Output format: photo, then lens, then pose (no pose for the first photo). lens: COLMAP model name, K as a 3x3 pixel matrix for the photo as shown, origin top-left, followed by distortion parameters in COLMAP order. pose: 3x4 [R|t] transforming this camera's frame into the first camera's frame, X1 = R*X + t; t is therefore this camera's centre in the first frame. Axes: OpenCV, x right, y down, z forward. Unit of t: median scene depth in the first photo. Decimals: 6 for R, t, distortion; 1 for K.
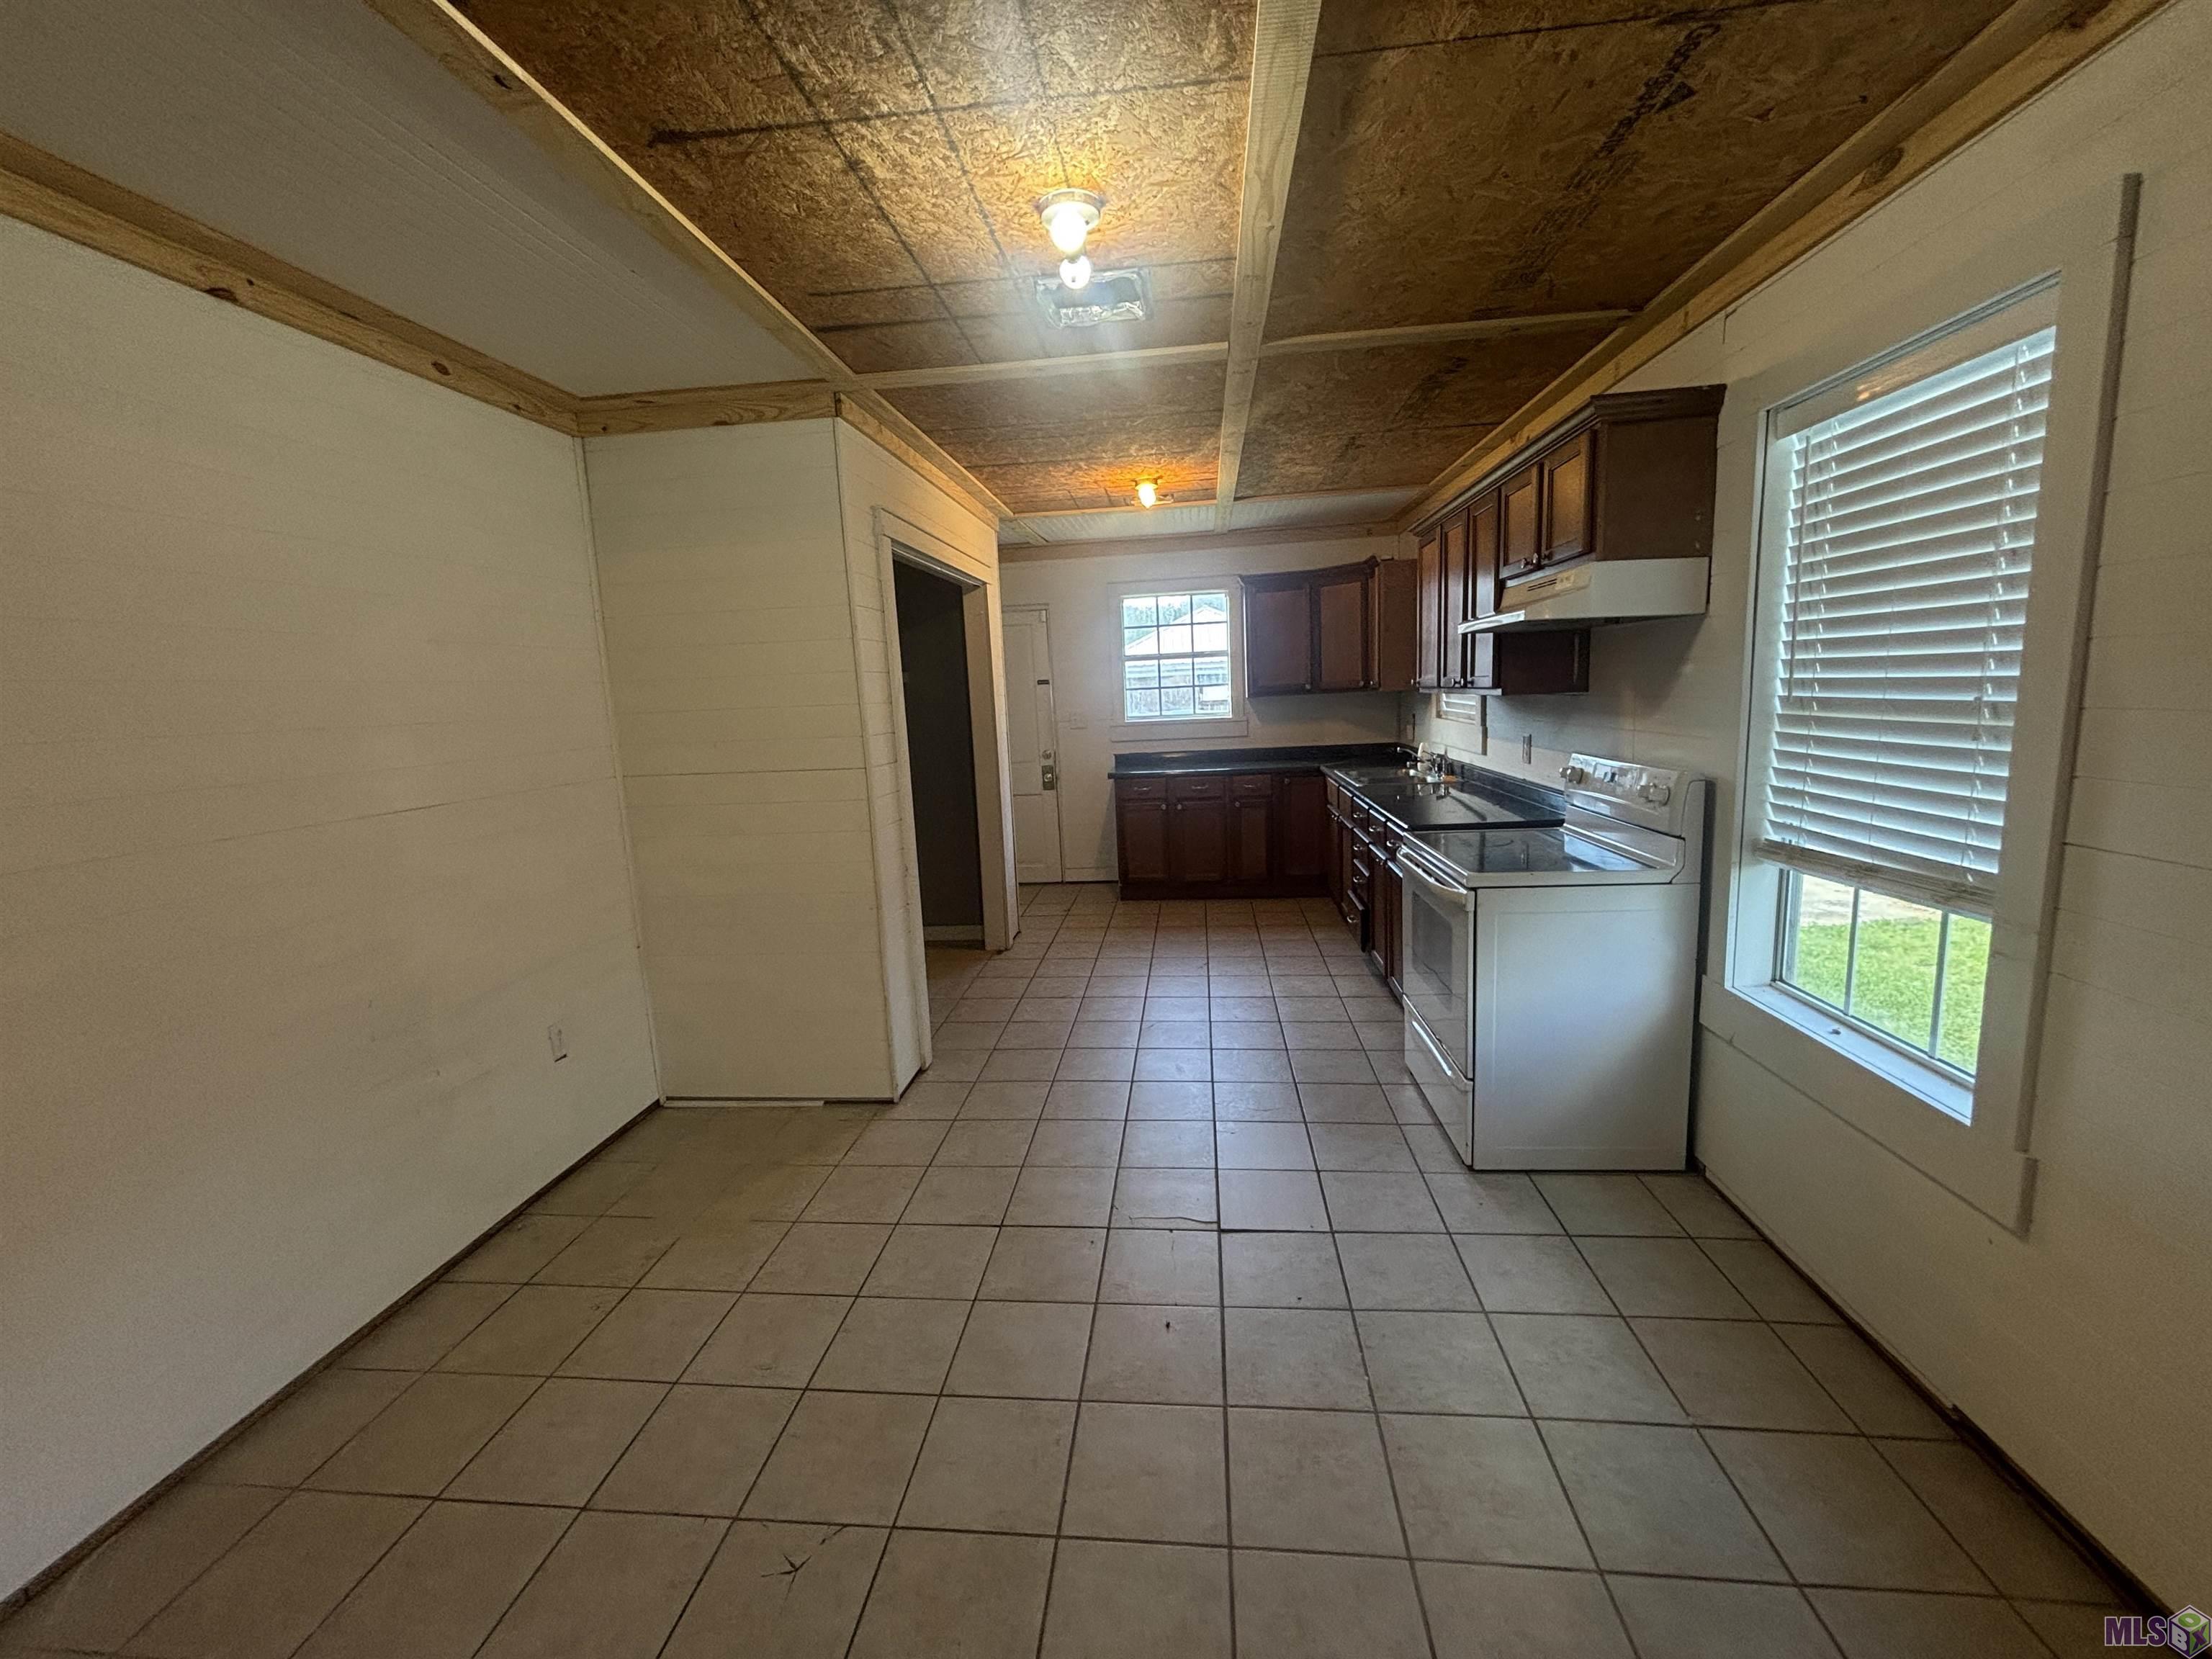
lens RADIAL K [[889.6, 0, 1099.1], [0, 889.6, 827.1], [0, 0, 1]] dist [0.001332, 0.000620]
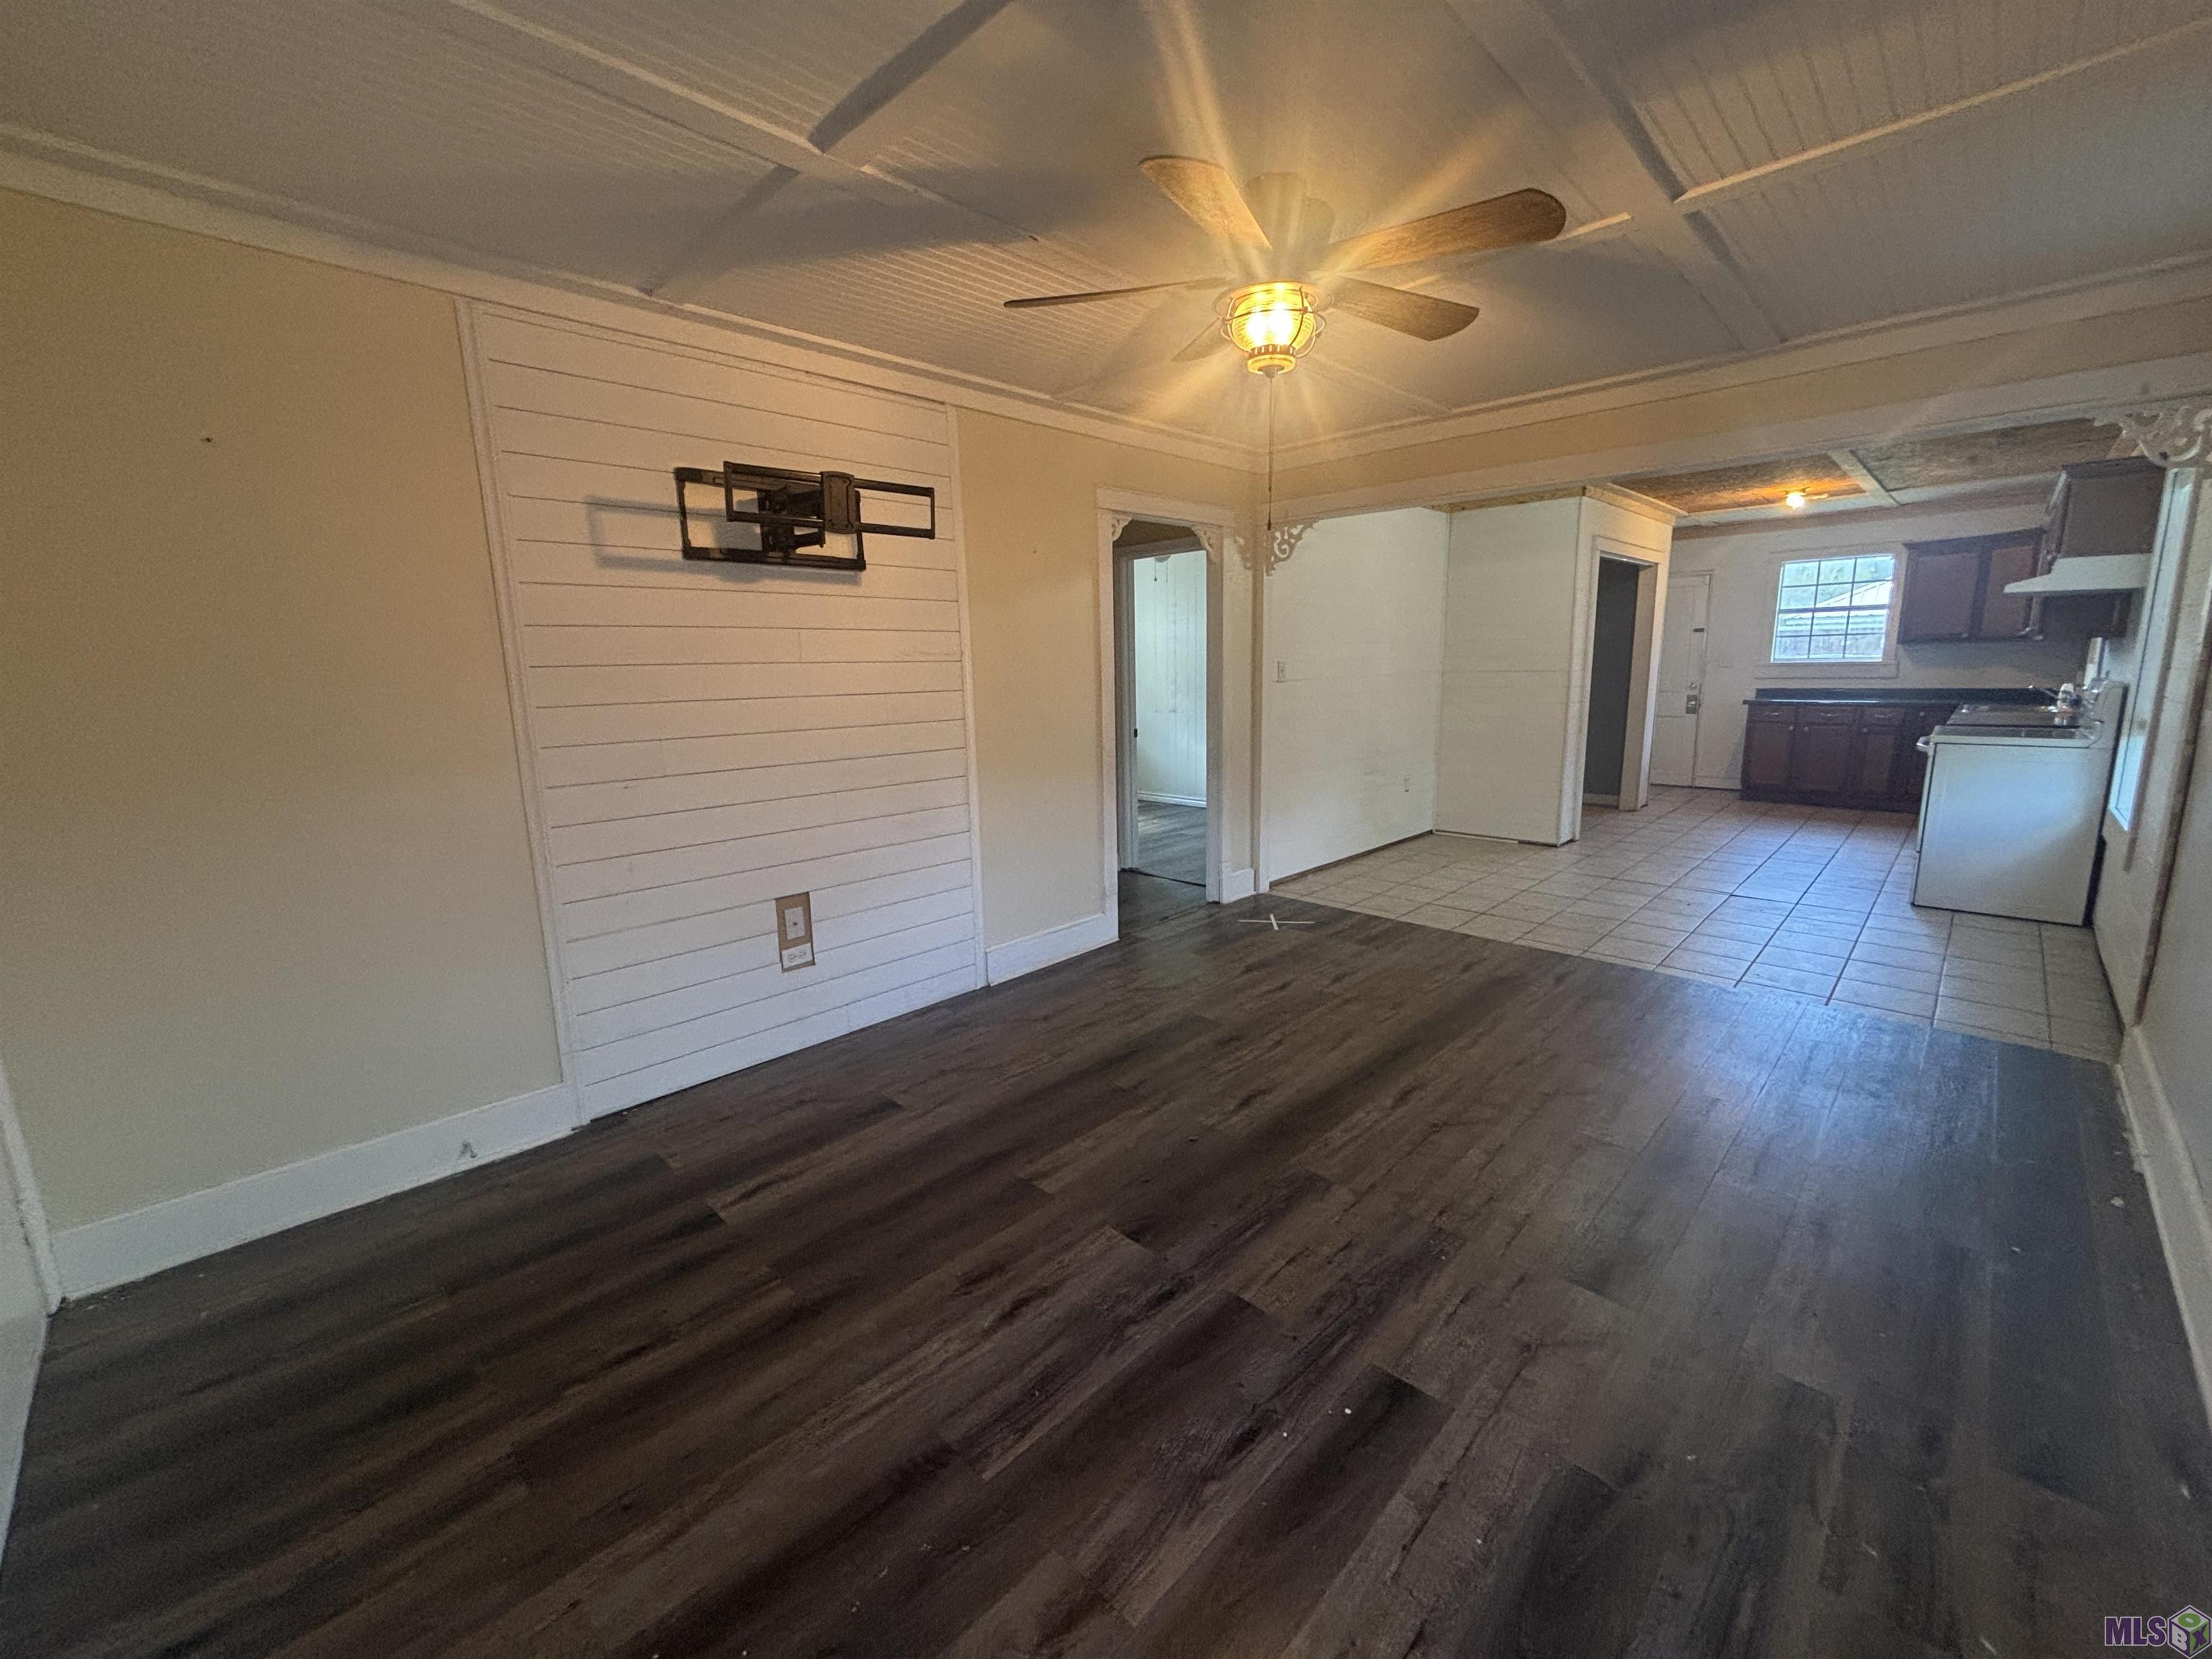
lens RADIAL K [[893.9, 0, 1103.2], [0, 893.9, 826.3], [0, 0, 1]] dist [0.001314, -0.000212]
pose [[0.786841, 0.139584, -0.601163, 0.188388], [-0.108817, 0.990204, 0.087490, 0.245788], [0.607486, -0.003424, 0.794323, -1.381719]]
